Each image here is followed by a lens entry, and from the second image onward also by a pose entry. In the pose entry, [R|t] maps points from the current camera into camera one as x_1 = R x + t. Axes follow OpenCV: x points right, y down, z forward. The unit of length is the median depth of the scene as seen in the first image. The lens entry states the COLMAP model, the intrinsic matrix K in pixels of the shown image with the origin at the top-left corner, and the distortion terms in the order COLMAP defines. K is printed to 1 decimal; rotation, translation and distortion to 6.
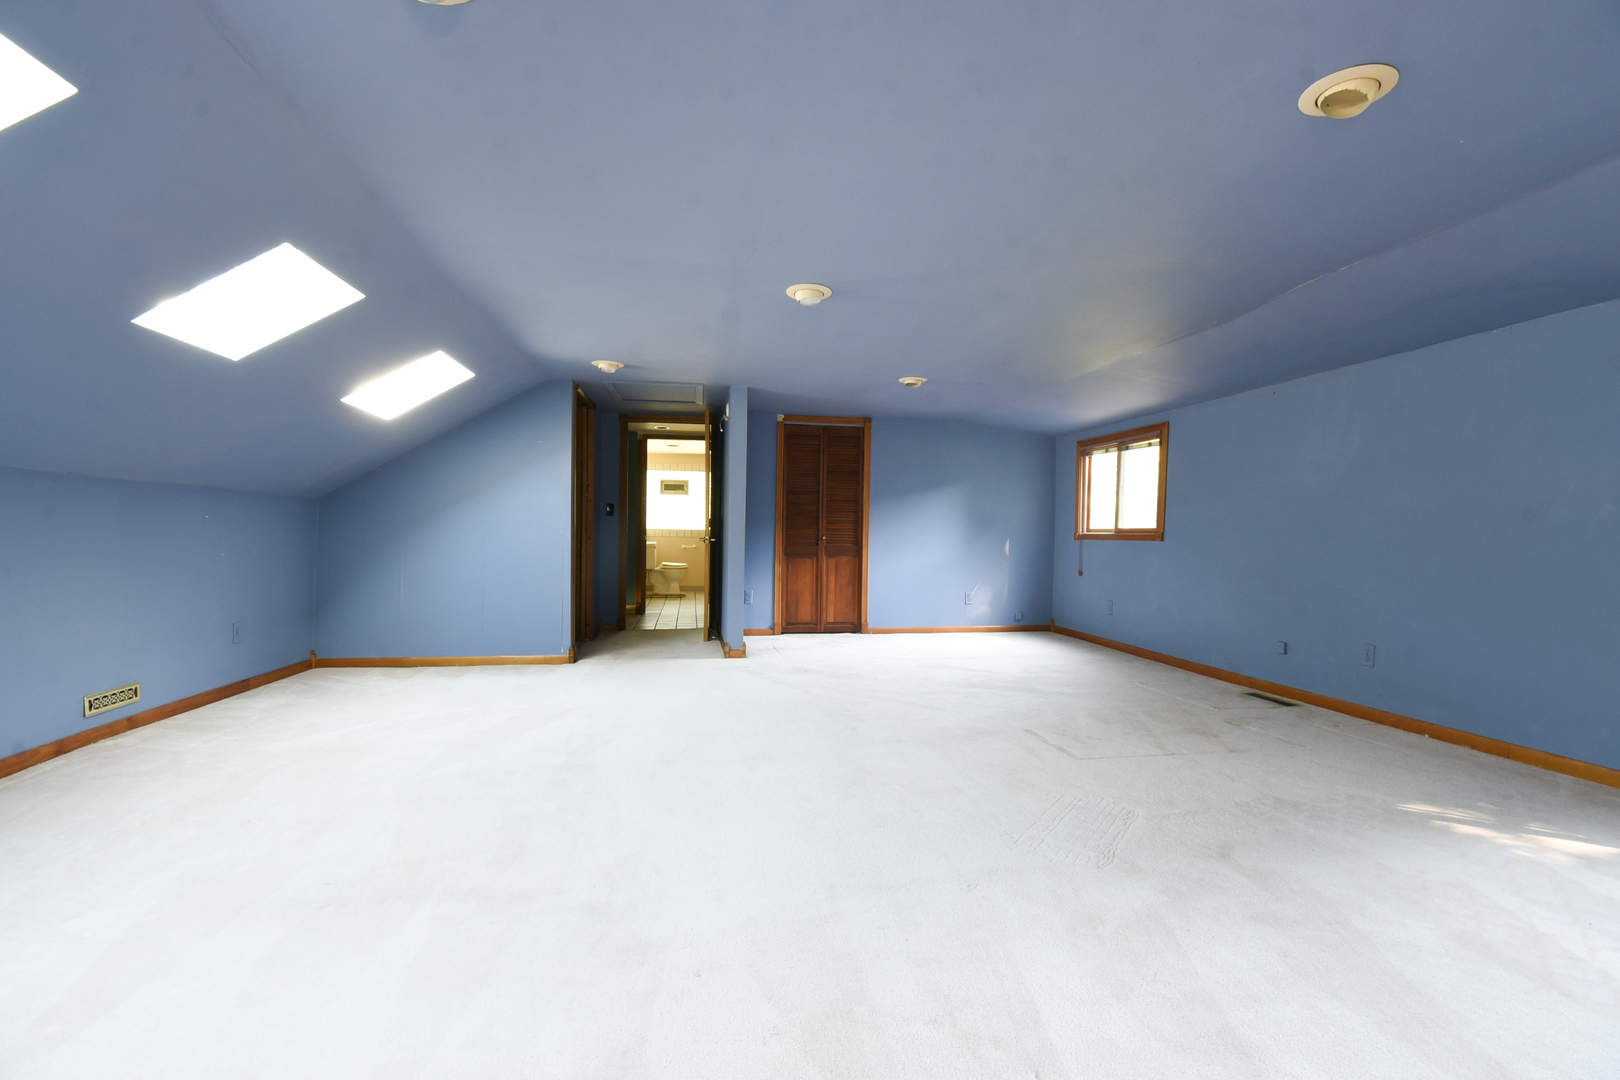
lens RADIAL K [[708.6, 0, 809.7], [0, 708.6, 542.2], [0, 0, 1]] dist [0.021736, -0.027380]
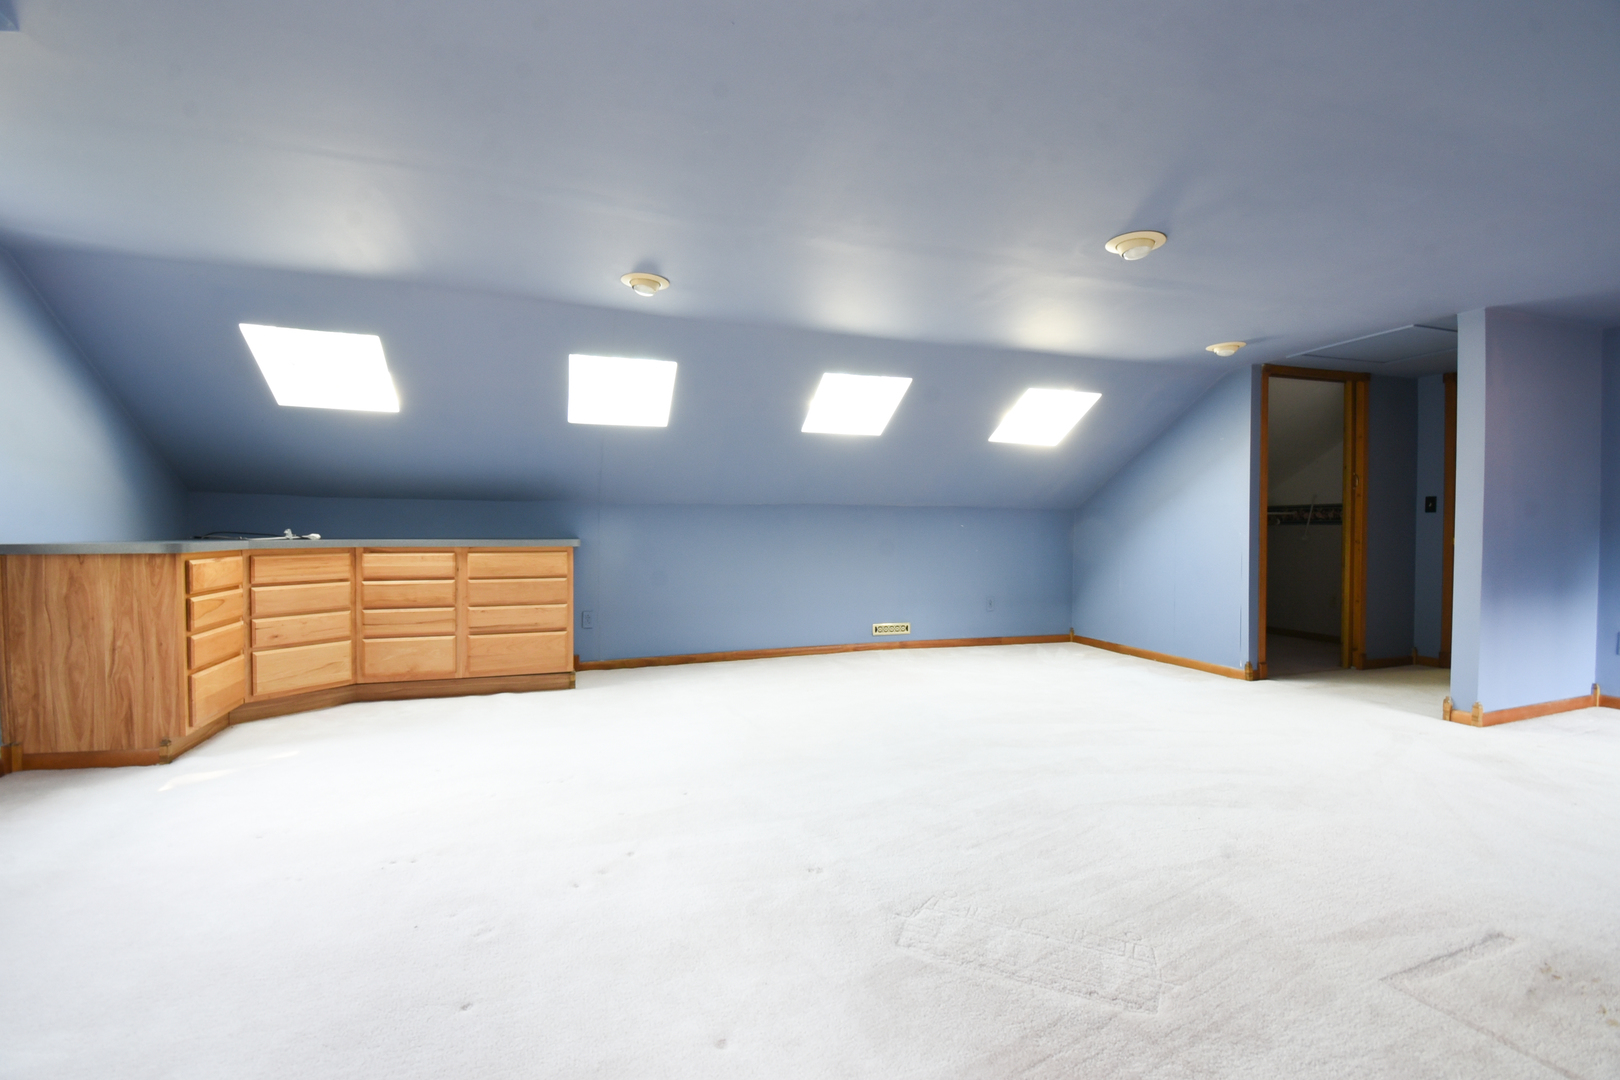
lens RADIAL K [[708.6, 0, 809.7], [0, 708.6, 542.2], [0, 0, 1]] dist [0.021736, -0.027380]
pose [[0.181148, 0.006004, -0.983438, 0.502541], [-0.013079, 0.999908, 0.003695, -0.000582], [0.983369, 0.012193, 0.181210, 0.324128]]
